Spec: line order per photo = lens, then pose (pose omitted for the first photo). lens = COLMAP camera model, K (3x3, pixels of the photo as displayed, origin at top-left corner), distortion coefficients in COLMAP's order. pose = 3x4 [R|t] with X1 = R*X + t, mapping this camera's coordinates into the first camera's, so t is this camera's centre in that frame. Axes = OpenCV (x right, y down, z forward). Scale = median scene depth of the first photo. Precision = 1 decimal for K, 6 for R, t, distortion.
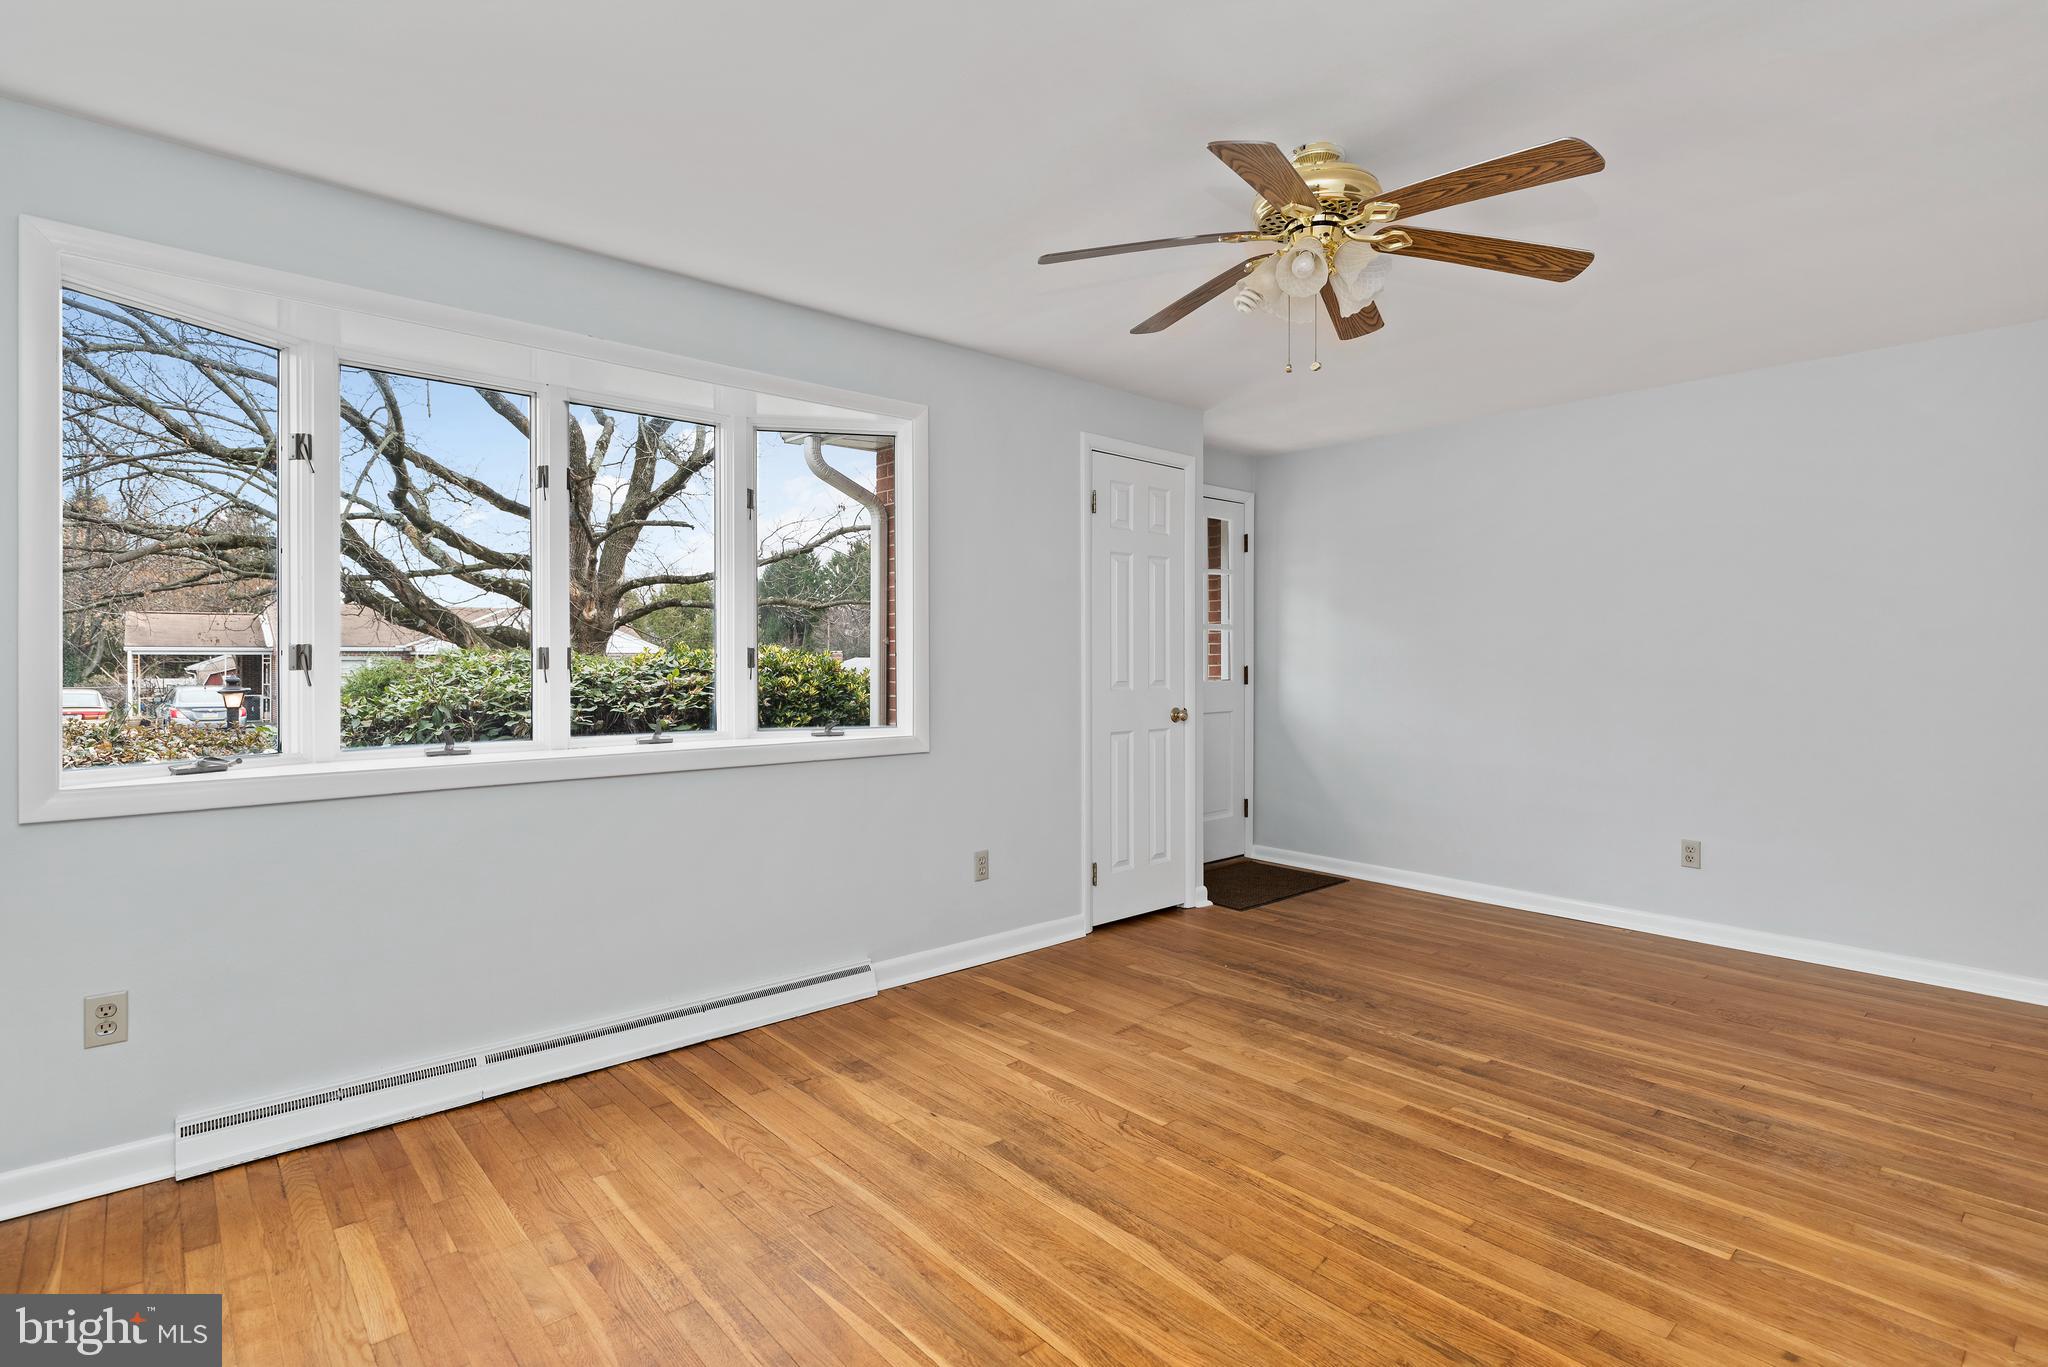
lens RADIAL K [[1009.4, 0, 1053.1], [0, 1009.4, 661.4], [0, 0, 1]] dist [-0.000006, -0.000577]
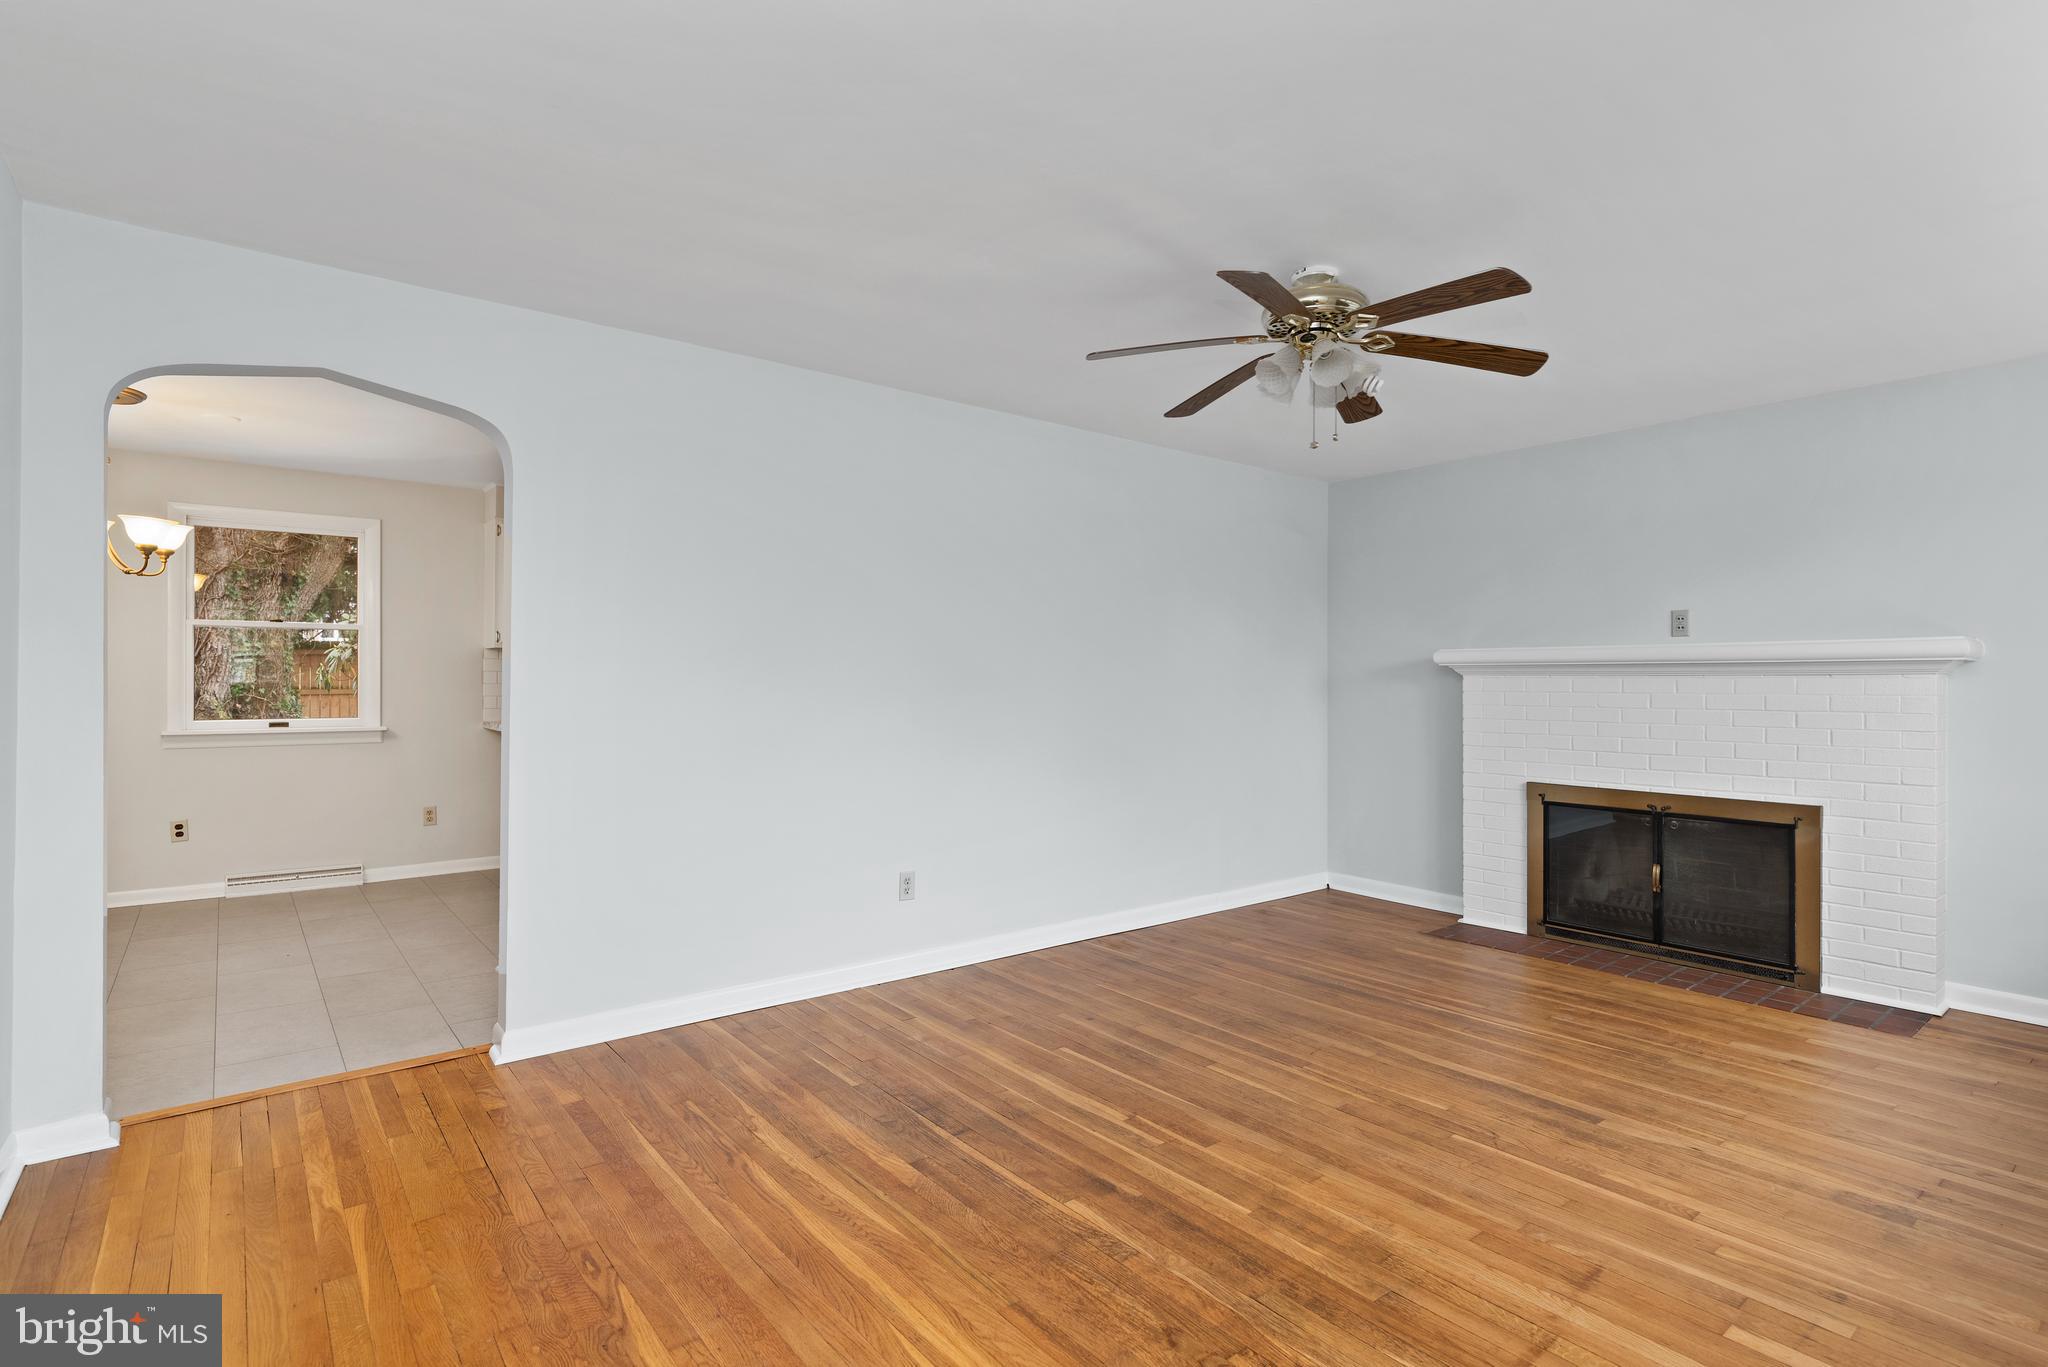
lens RADIAL K [[996.5, 0, 1036.8], [0, 996.5, 702.6], [0, 0, 1]] dist [0.001164, 0.000240]
pose [[-0.997526, -0.009127, 0.069700, 0.428427], [-0.007455, 0.999679, 0.024210, -0.008315], [-0.069899, 0.023630, -0.997274, 1.857272]]
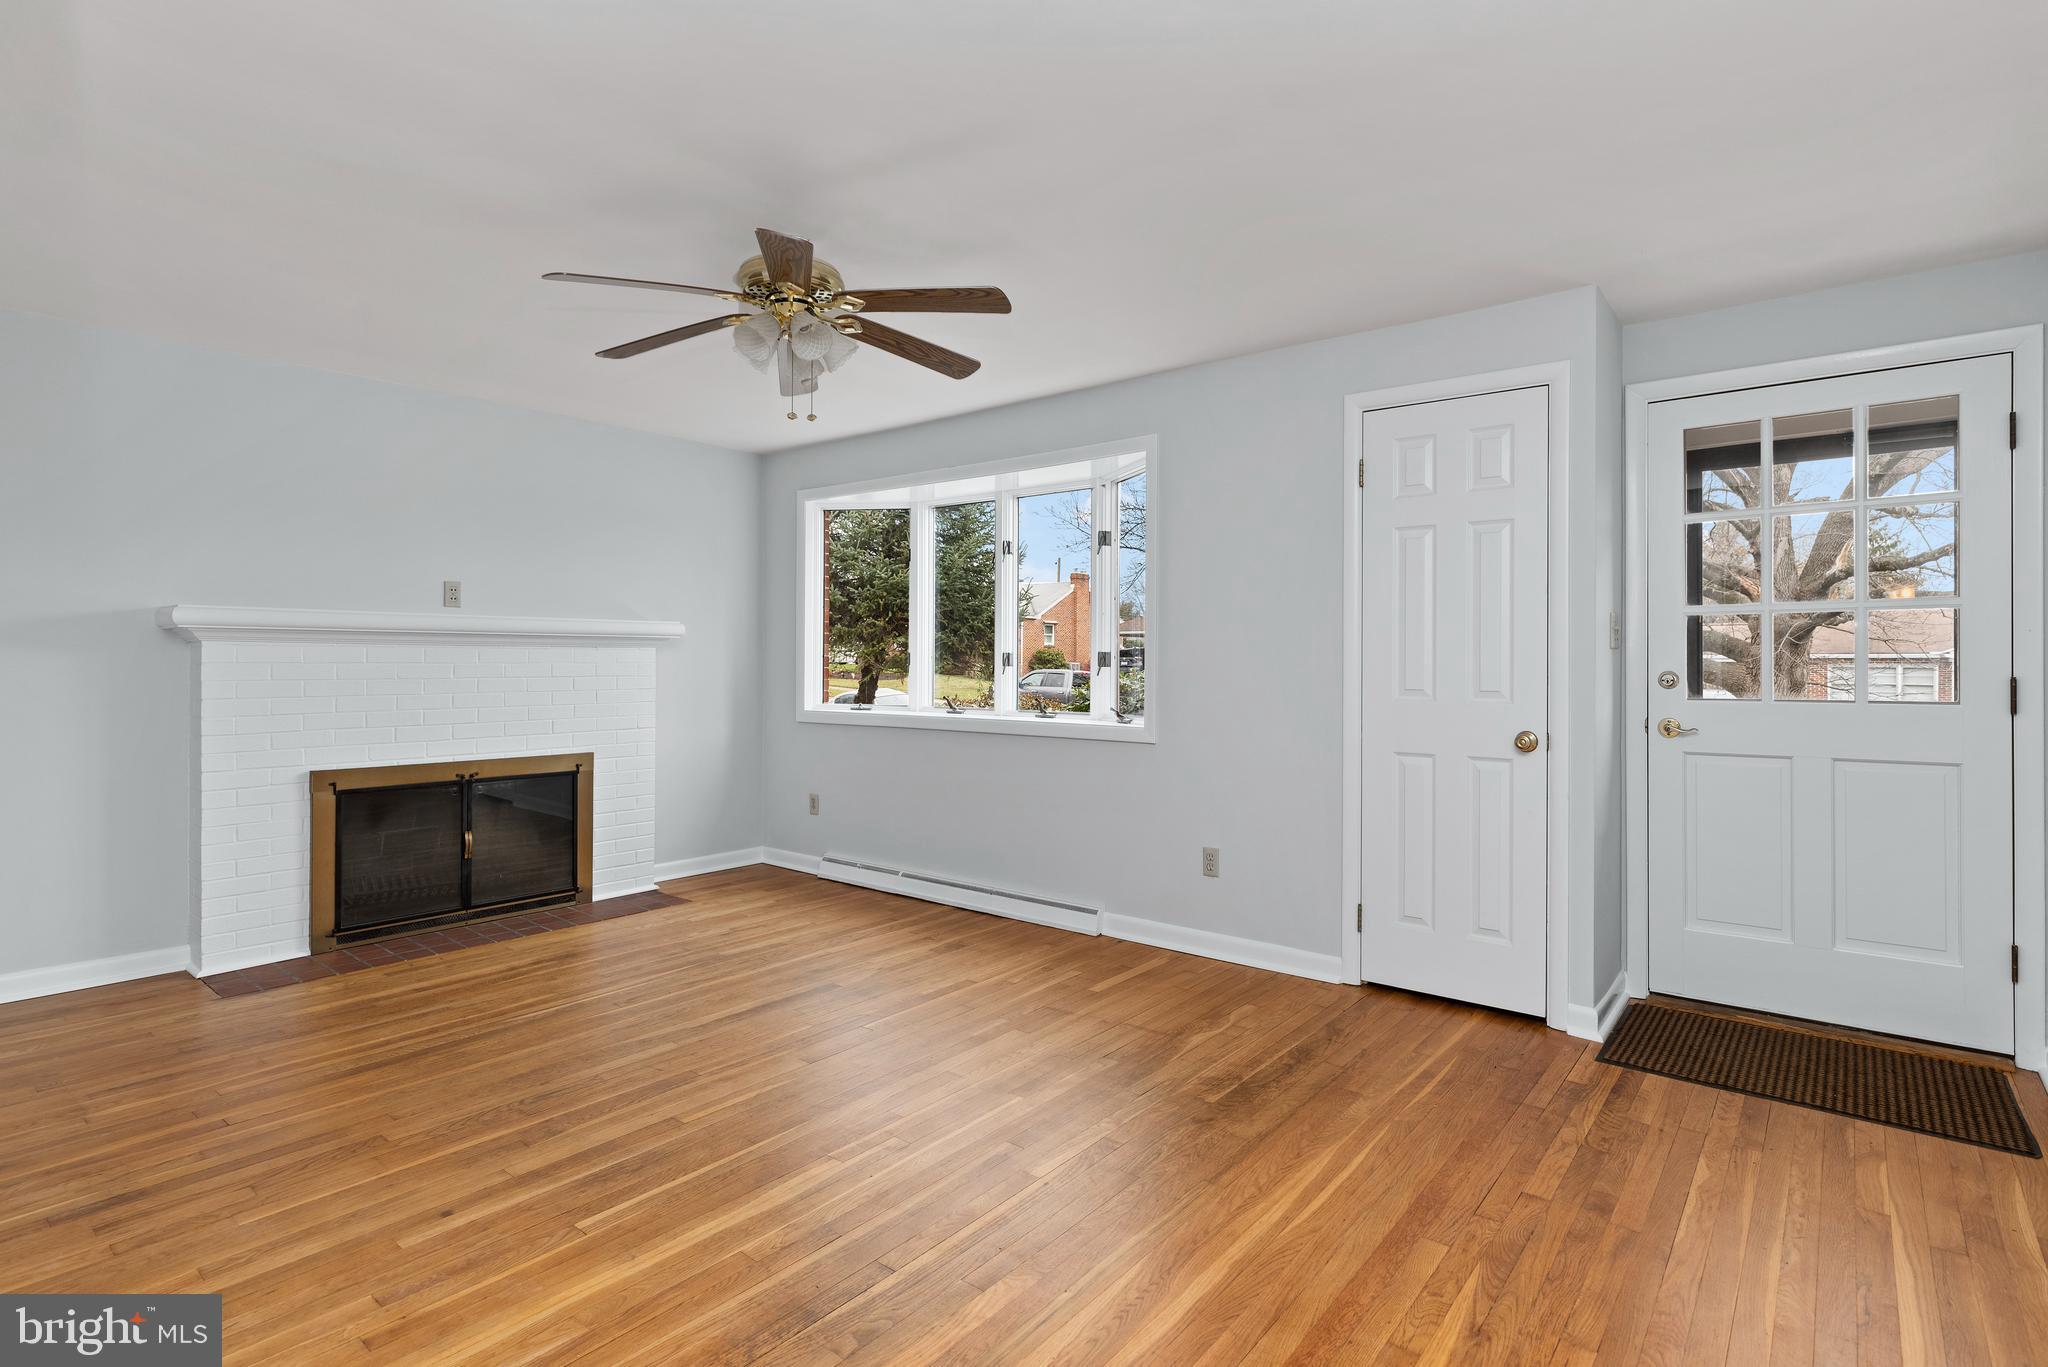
lens RADIAL K [[1009.4, 0, 1053.1], [0, 1009.4, 661.4], [0, 0, 1]] dist [-0.000006, -0.000577]
pose [[0.152811, -0.001127, -0.988255, 1.267708], [-0.007183, 0.999972, -0.002251, 0.001859], [0.988229, 0.007442, 0.152798, 0.941974]]
